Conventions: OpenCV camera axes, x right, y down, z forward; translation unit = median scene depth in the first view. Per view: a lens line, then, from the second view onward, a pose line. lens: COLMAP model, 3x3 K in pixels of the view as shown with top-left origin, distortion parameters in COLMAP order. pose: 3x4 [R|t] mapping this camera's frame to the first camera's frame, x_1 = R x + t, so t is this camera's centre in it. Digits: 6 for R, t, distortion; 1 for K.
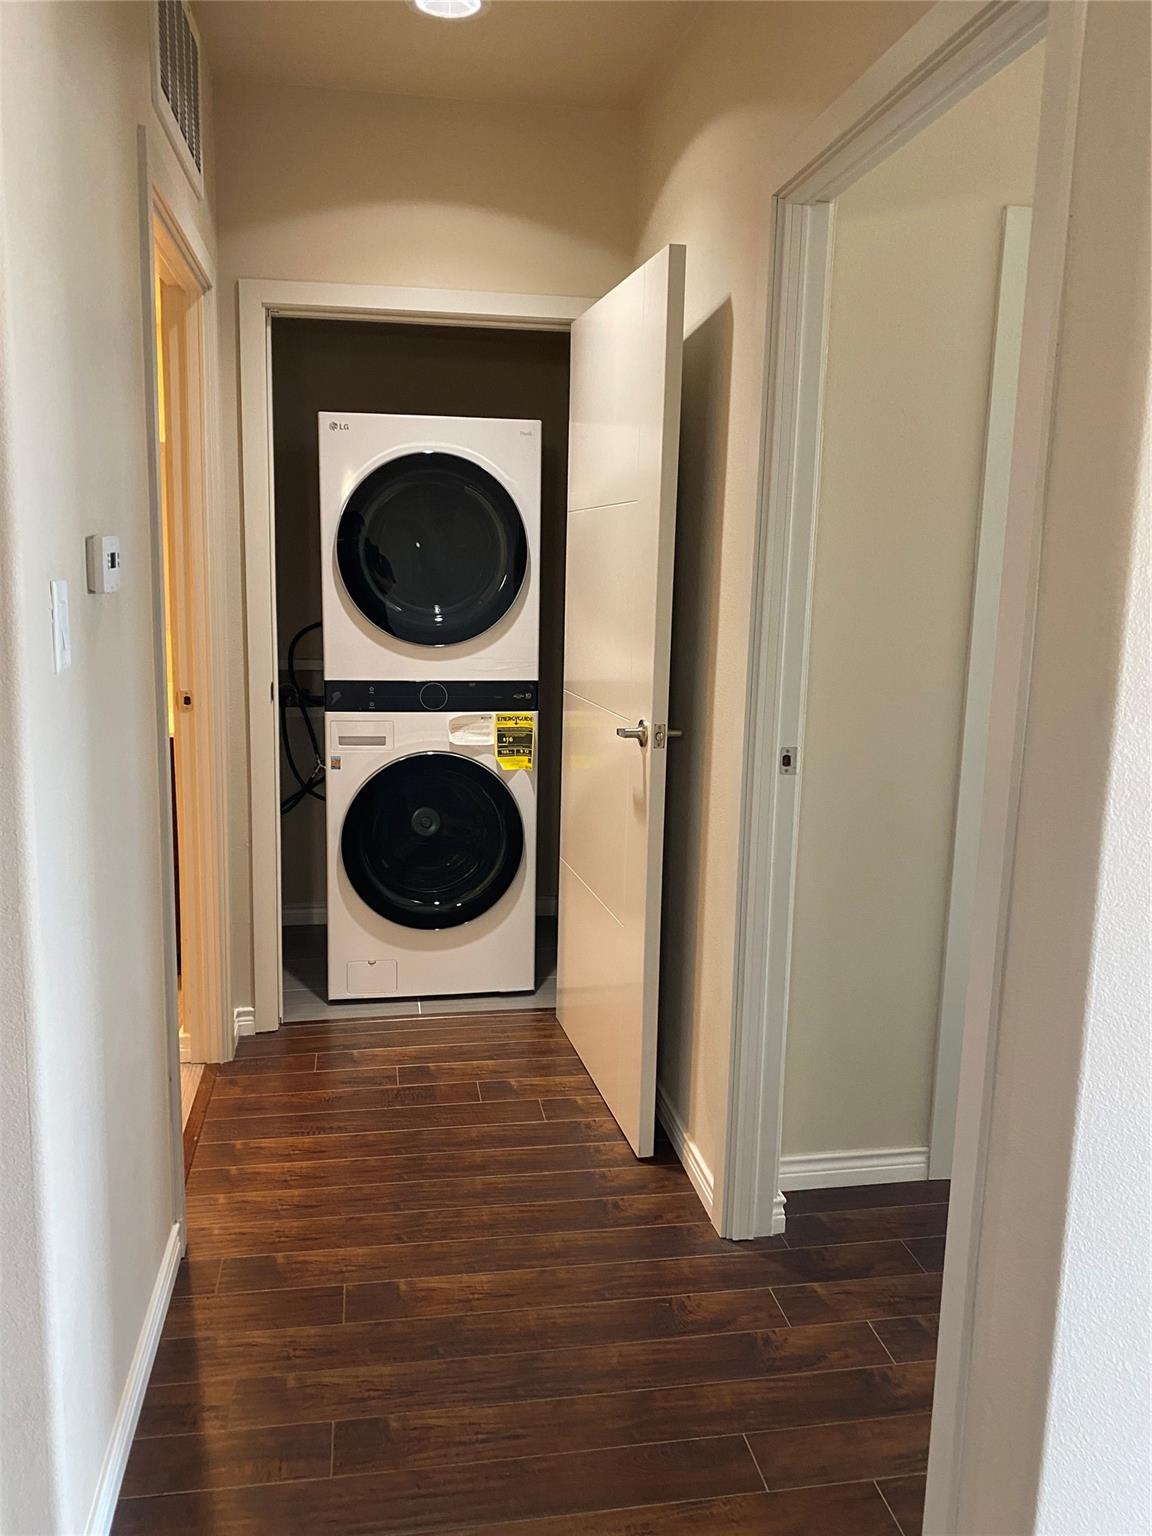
lens RADIAL K [[1184.4, 0, 576.0], [0, 1184.4, 768.0], [0, 0, 1]] dist [0.009209, 0.006453]
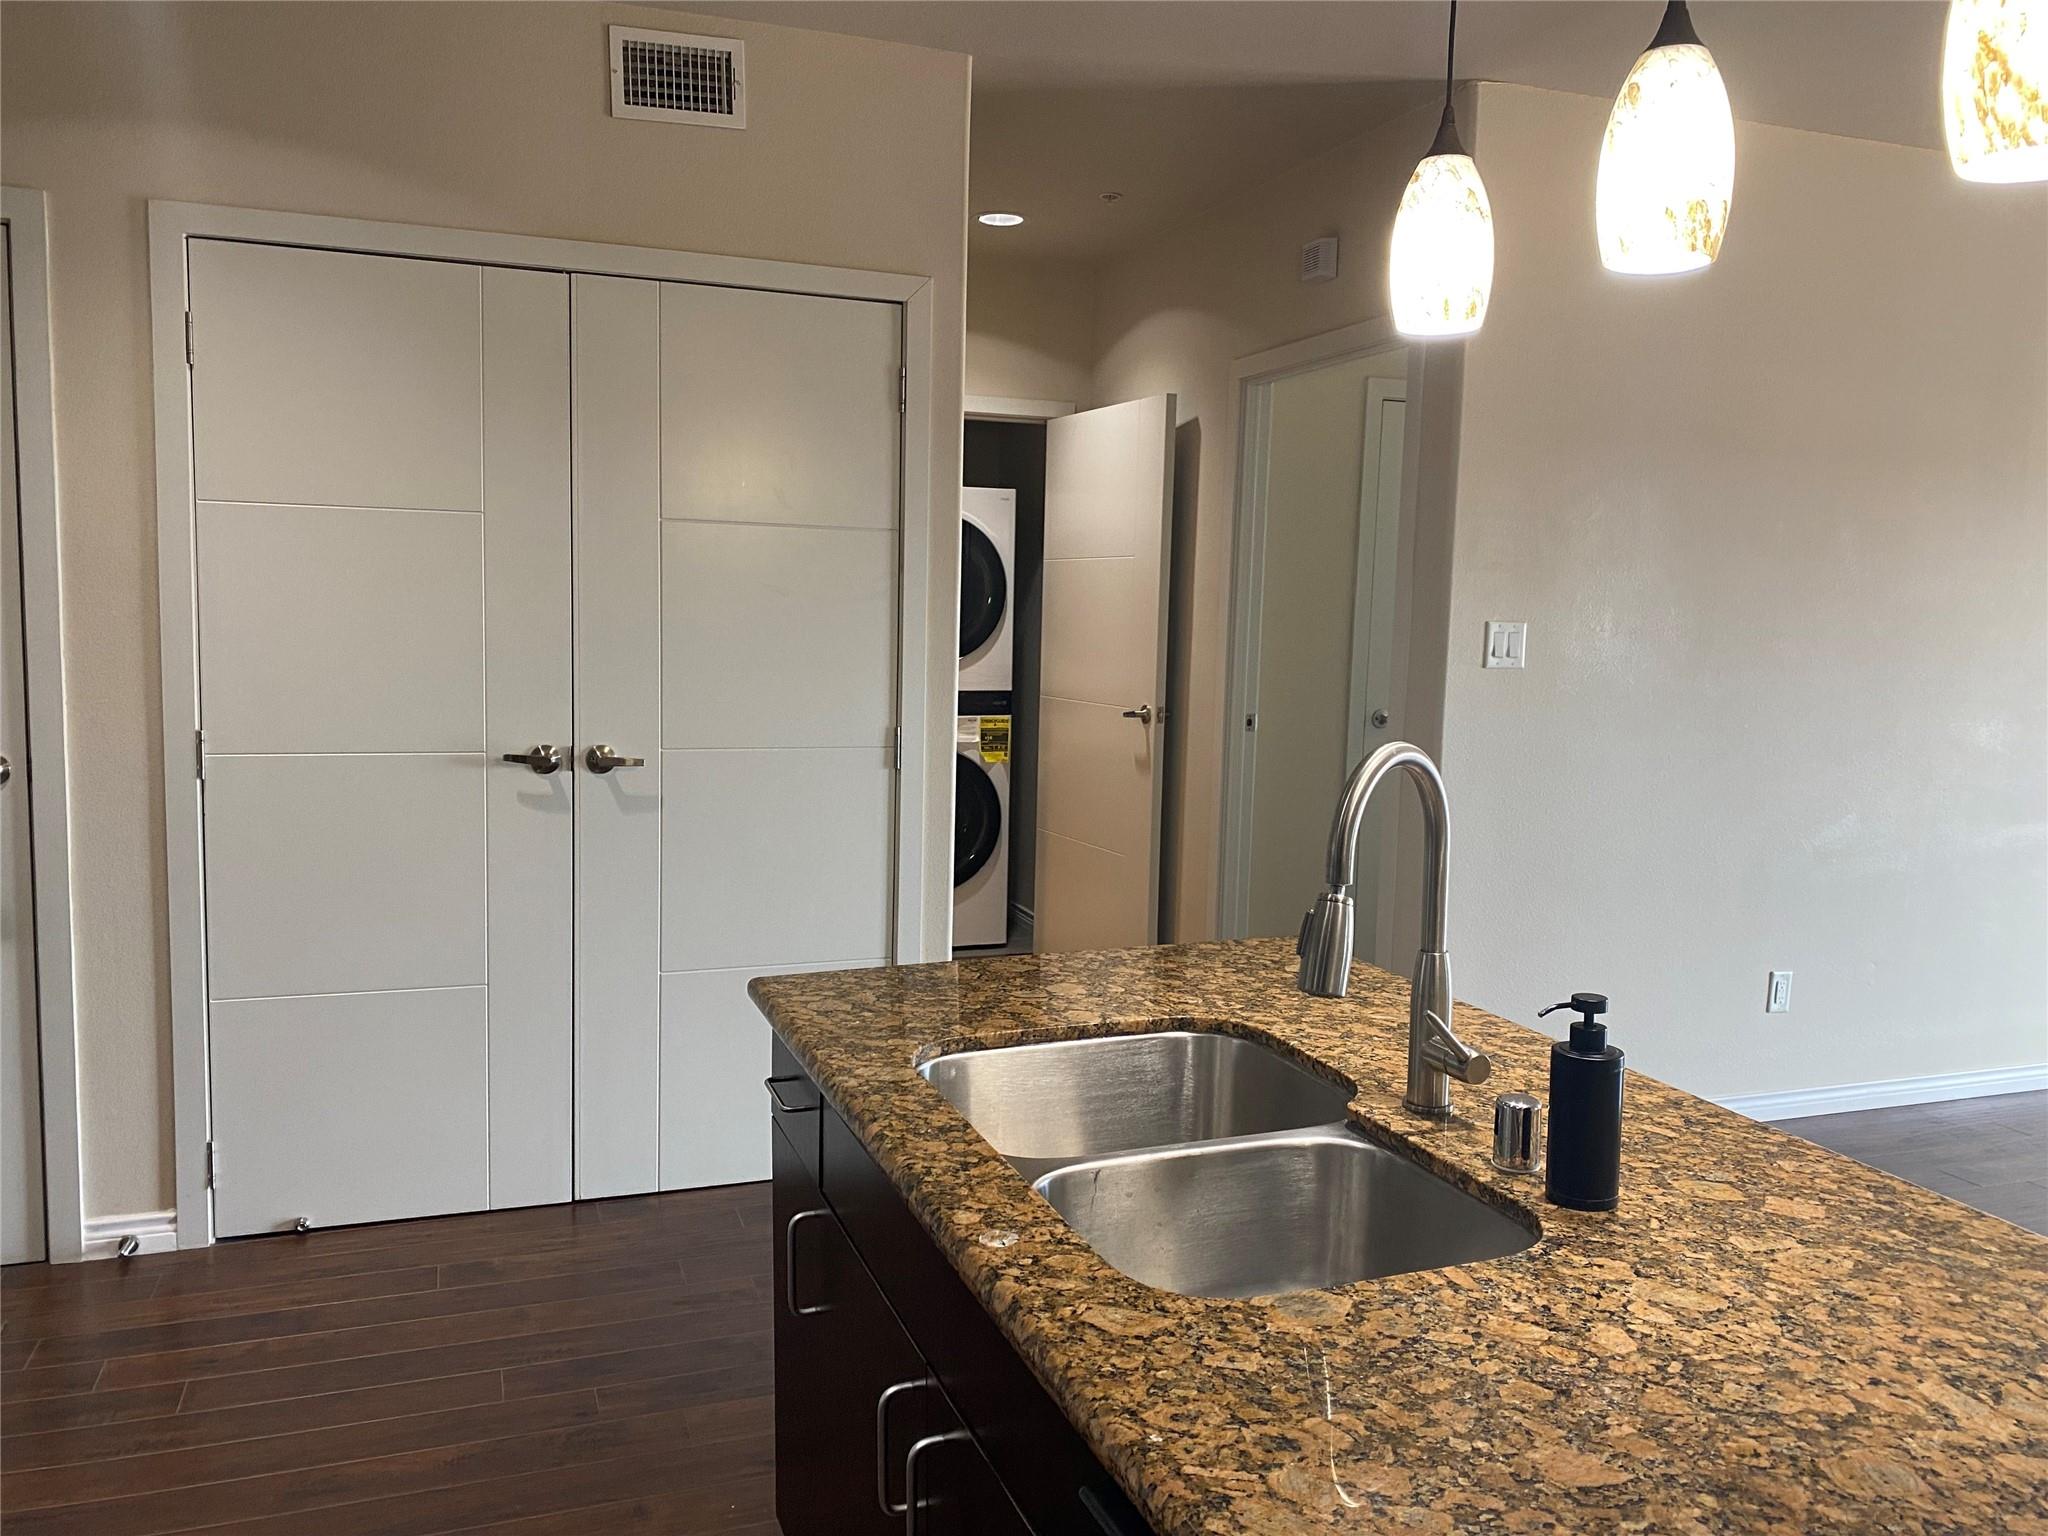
lens RADIAL K [[1579.2, 0, 1024.0], [0, 1579.2, 768.0], [0, 0, 1]] dist [0.009209, 0.006453]
pose [[0.983758, -0.014835, 0.178885, -0.321132], [0.025821, 0.997910, -0.059240, 0.108187], [-0.177632, 0.062897, 0.982085, -0.647107]]
